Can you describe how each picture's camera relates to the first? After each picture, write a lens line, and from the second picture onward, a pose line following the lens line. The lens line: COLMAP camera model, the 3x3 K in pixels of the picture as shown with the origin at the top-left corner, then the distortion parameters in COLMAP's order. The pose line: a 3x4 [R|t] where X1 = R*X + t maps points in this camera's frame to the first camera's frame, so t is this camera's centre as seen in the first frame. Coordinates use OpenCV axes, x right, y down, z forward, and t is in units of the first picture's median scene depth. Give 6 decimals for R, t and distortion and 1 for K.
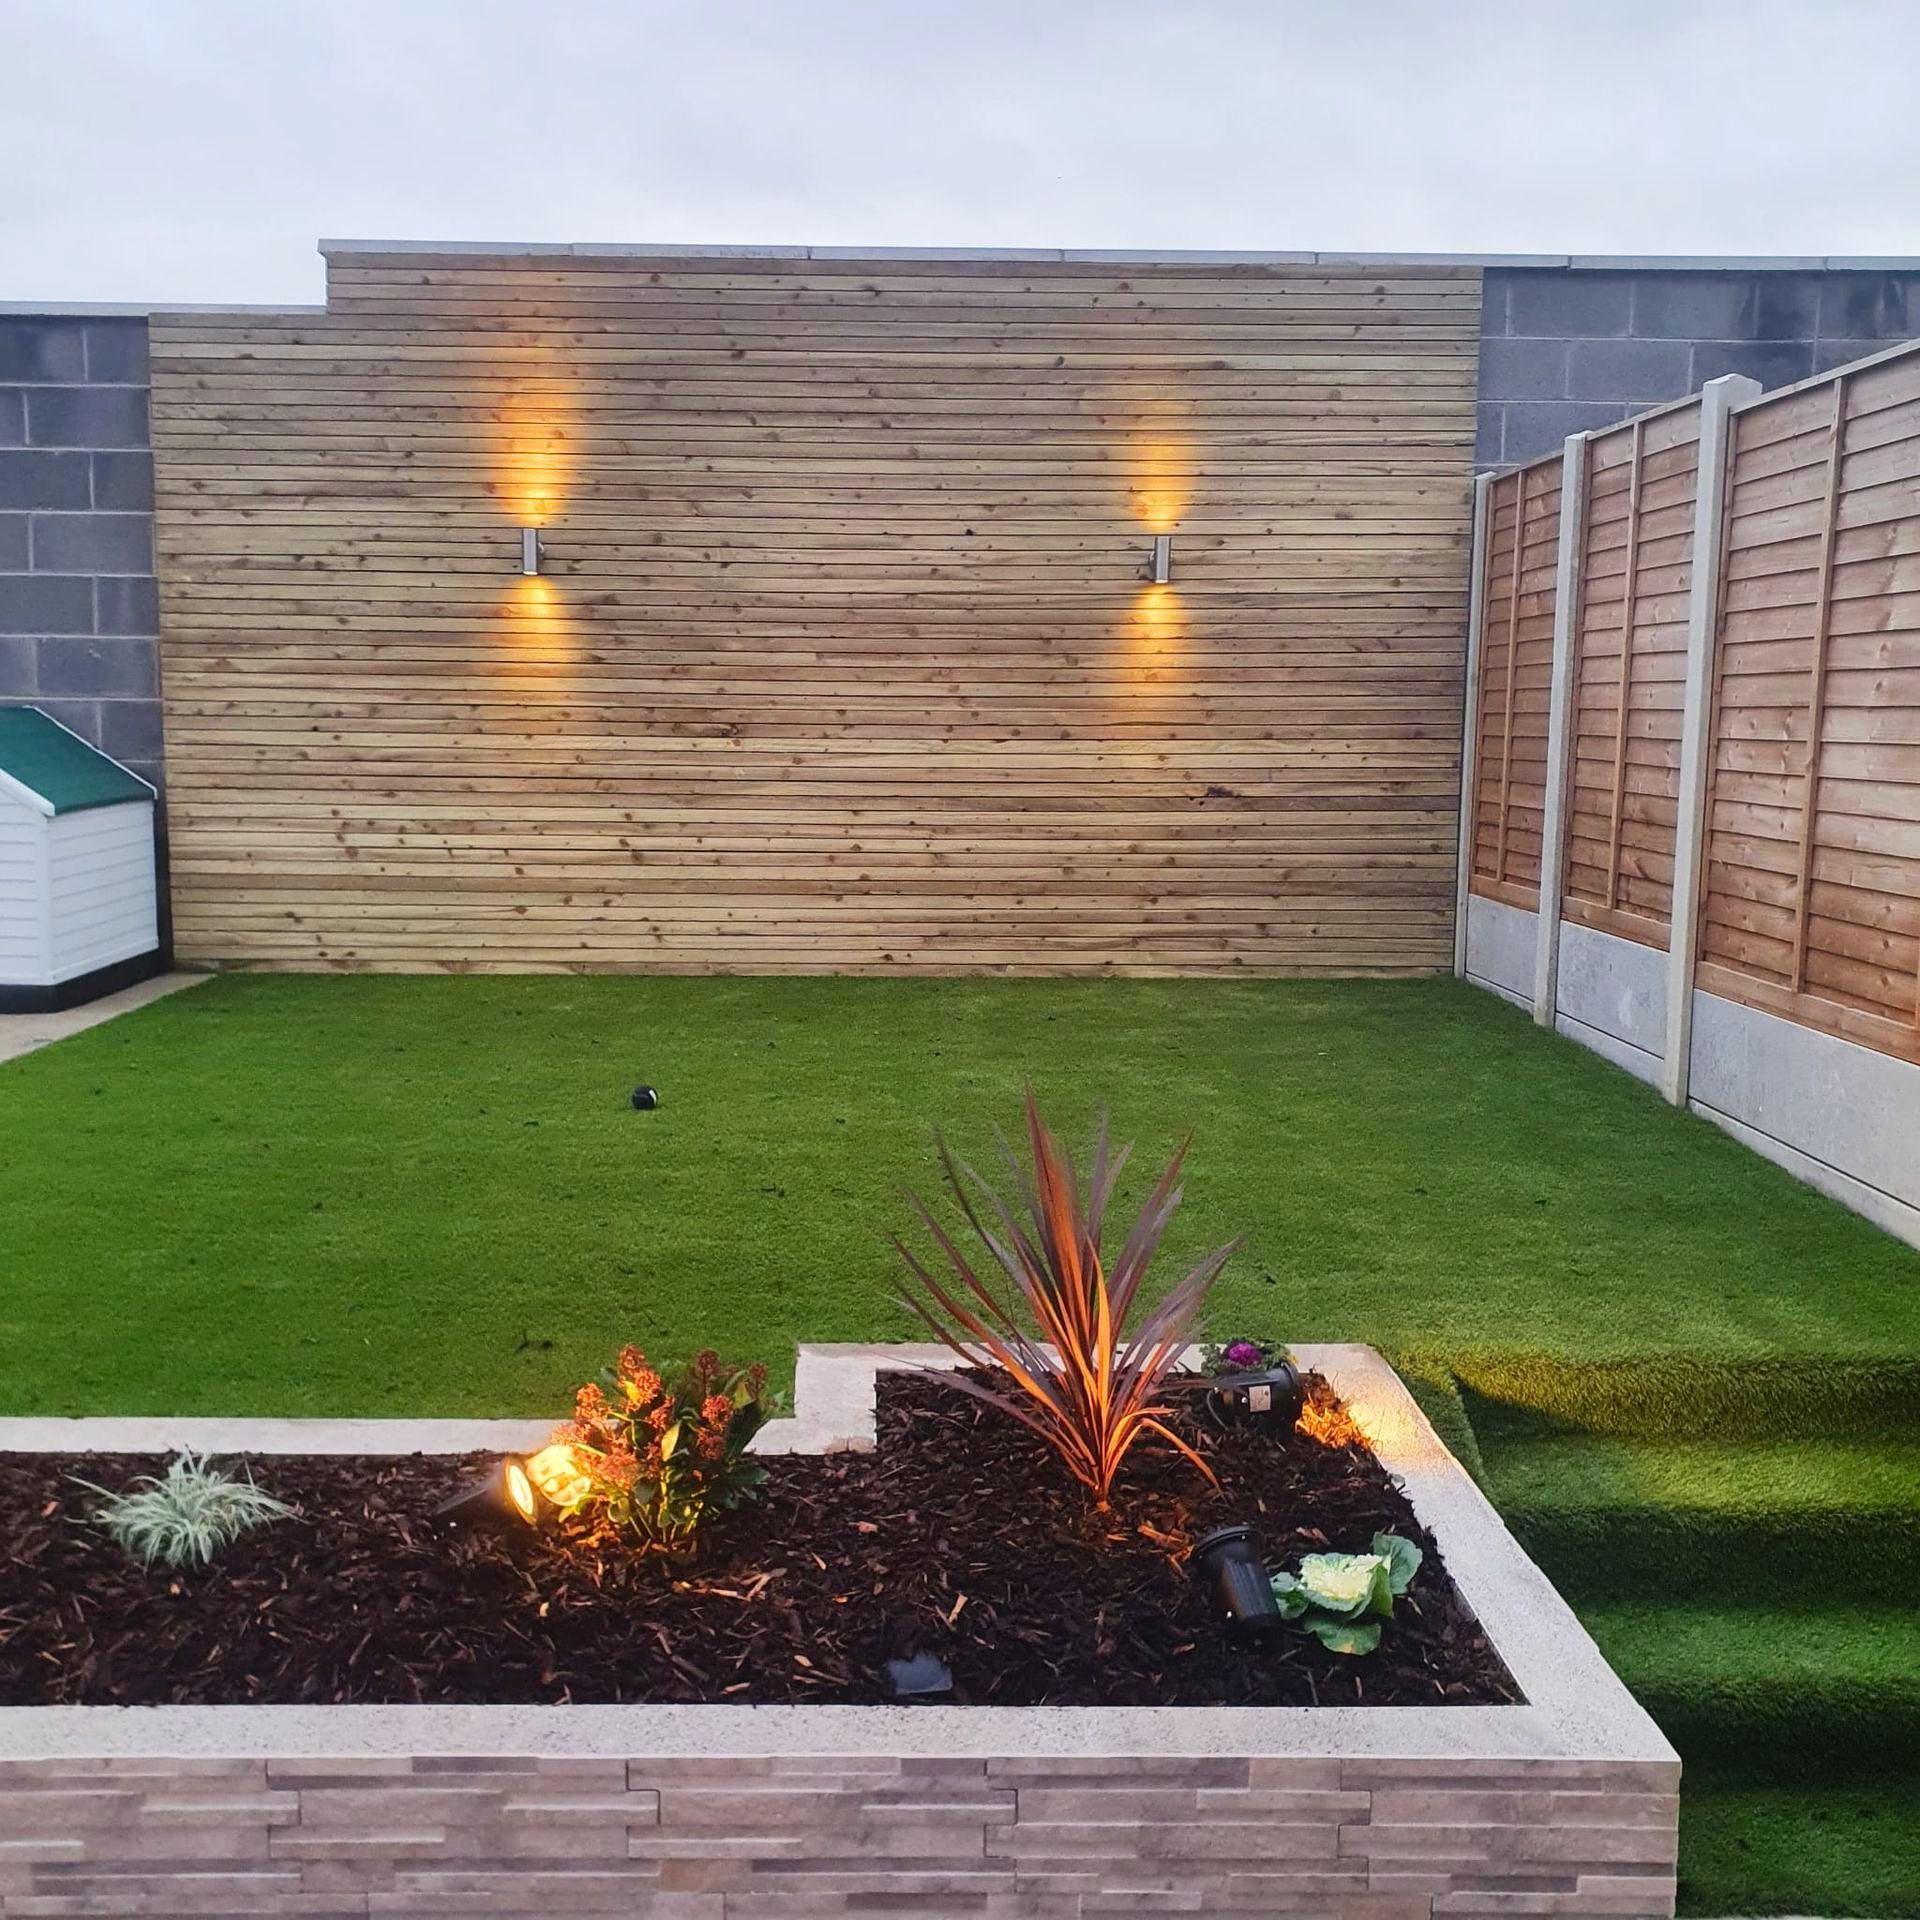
lens RADIAL K [[2031.3, 0, 960.0], [0, 2031.3, 963.5], [0, 0, 1]] dist [0.033484, 0.000000]
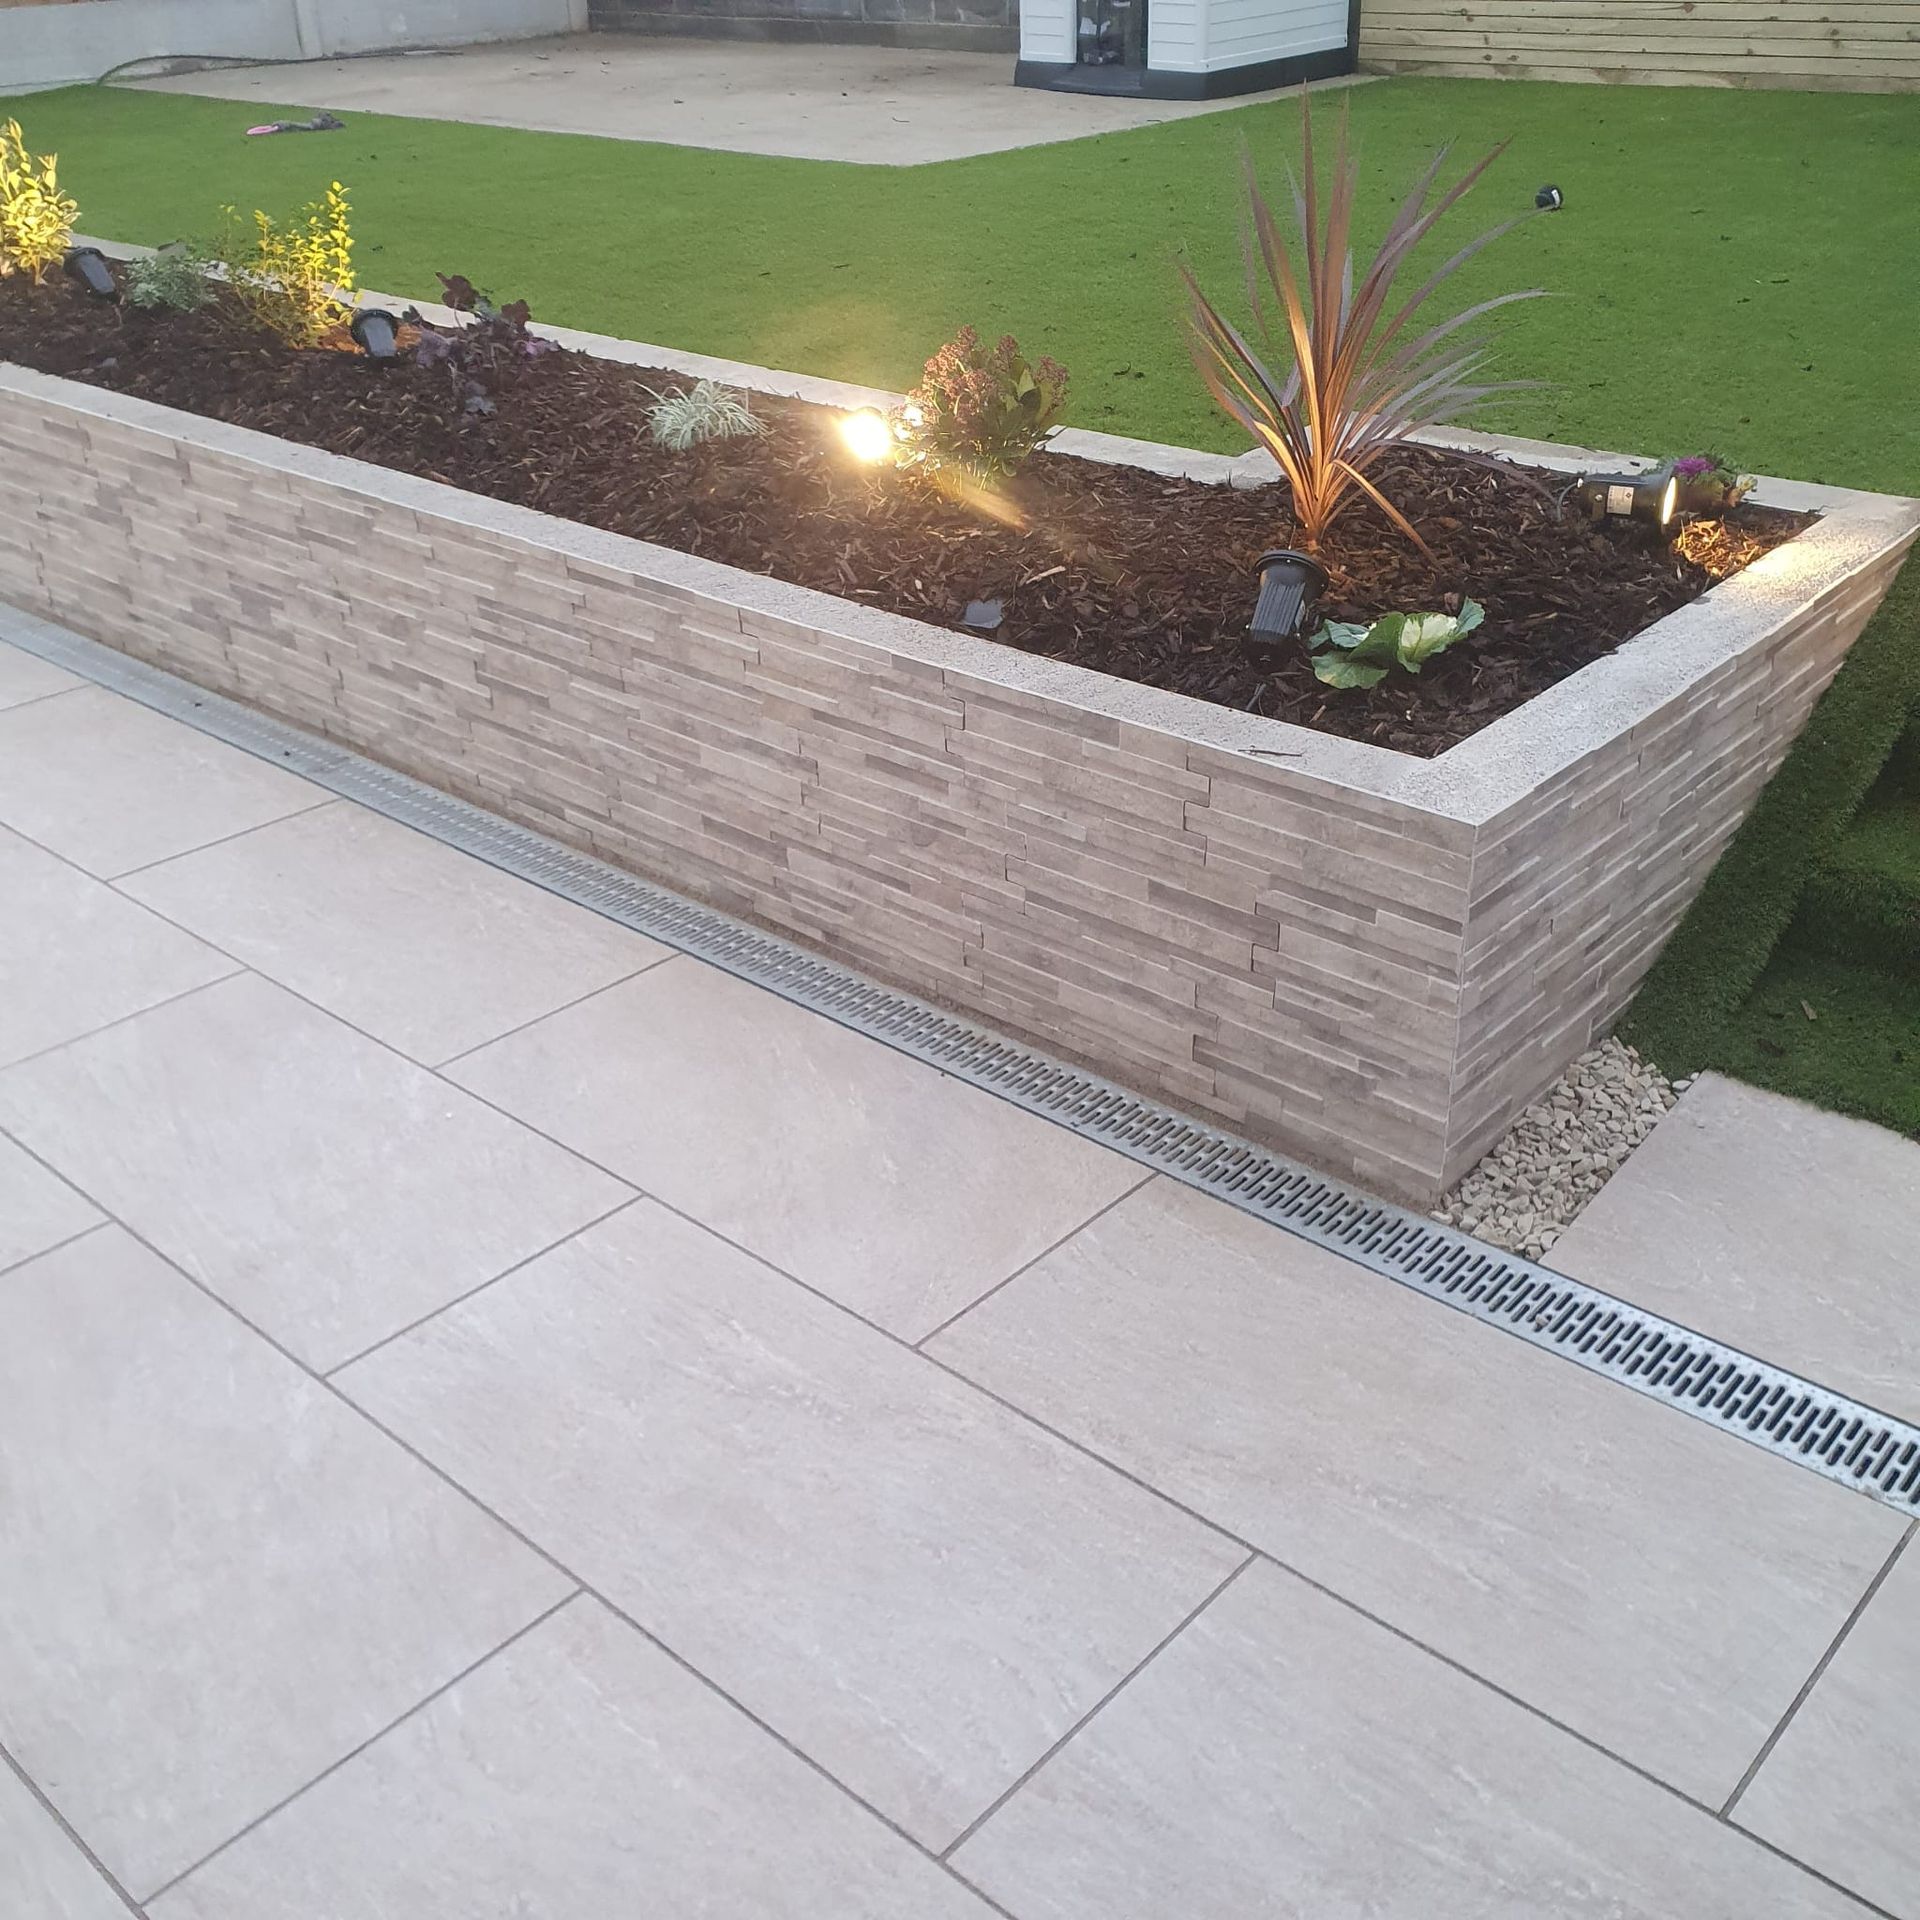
lens RADIAL K [[2031.3, 0, 958.9], [0, 2031.3, 955.3], [0, 0, 1]] dist [0.033484, 0.000000]
pose [[0.722708, 0.299919, -0.622689, 0.758824], [-0.051928, 0.921958, 0.383793, 0.088406], [0.689200, -0.245035, 0.681881, 0.162734]]
